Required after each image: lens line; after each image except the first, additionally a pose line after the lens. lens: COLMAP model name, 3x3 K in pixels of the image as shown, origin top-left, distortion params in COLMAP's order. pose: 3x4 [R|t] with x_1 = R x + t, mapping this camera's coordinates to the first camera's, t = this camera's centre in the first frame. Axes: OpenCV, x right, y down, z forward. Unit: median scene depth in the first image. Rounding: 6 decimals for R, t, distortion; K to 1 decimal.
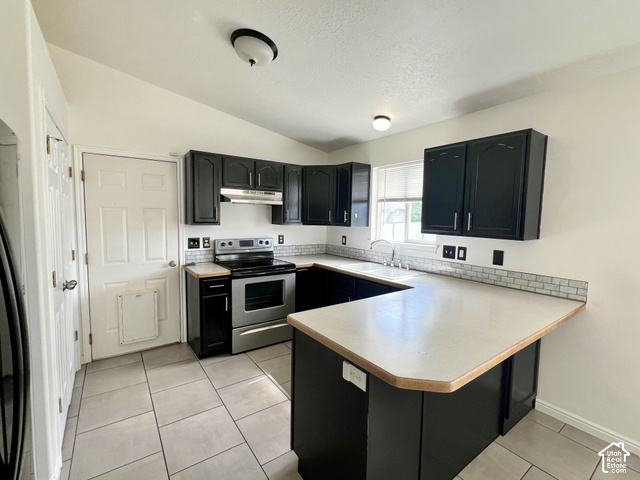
lens RADIAL K [[291.7, 0, 319.9], [0, 291.7, 239.4], [0, 0, 1]] dist [0.000256, 0.000141]
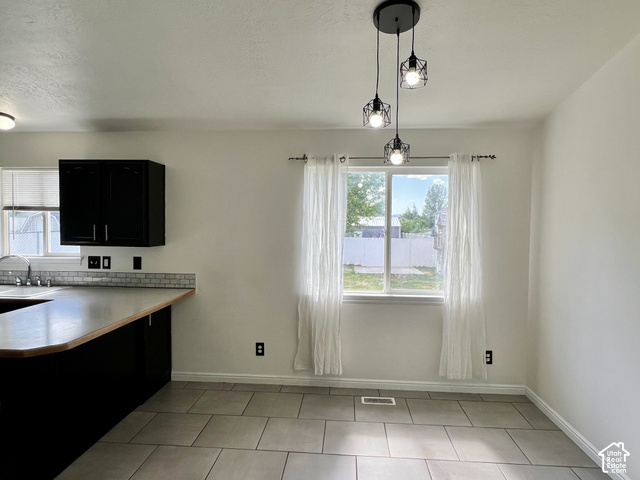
lens RADIAL K [[383.0, 0, 319.1], [0, 383.0, 241.0], [0, 0, 1]] dist [-0.006983, -0.001237]
pose [[0.639693, -0.040670, 0.767554, -0.074217], [0.062188, 0.998064, 0.001055, 0.016554], [-0.766110, 0.047057, 0.640984, -0.459589]]
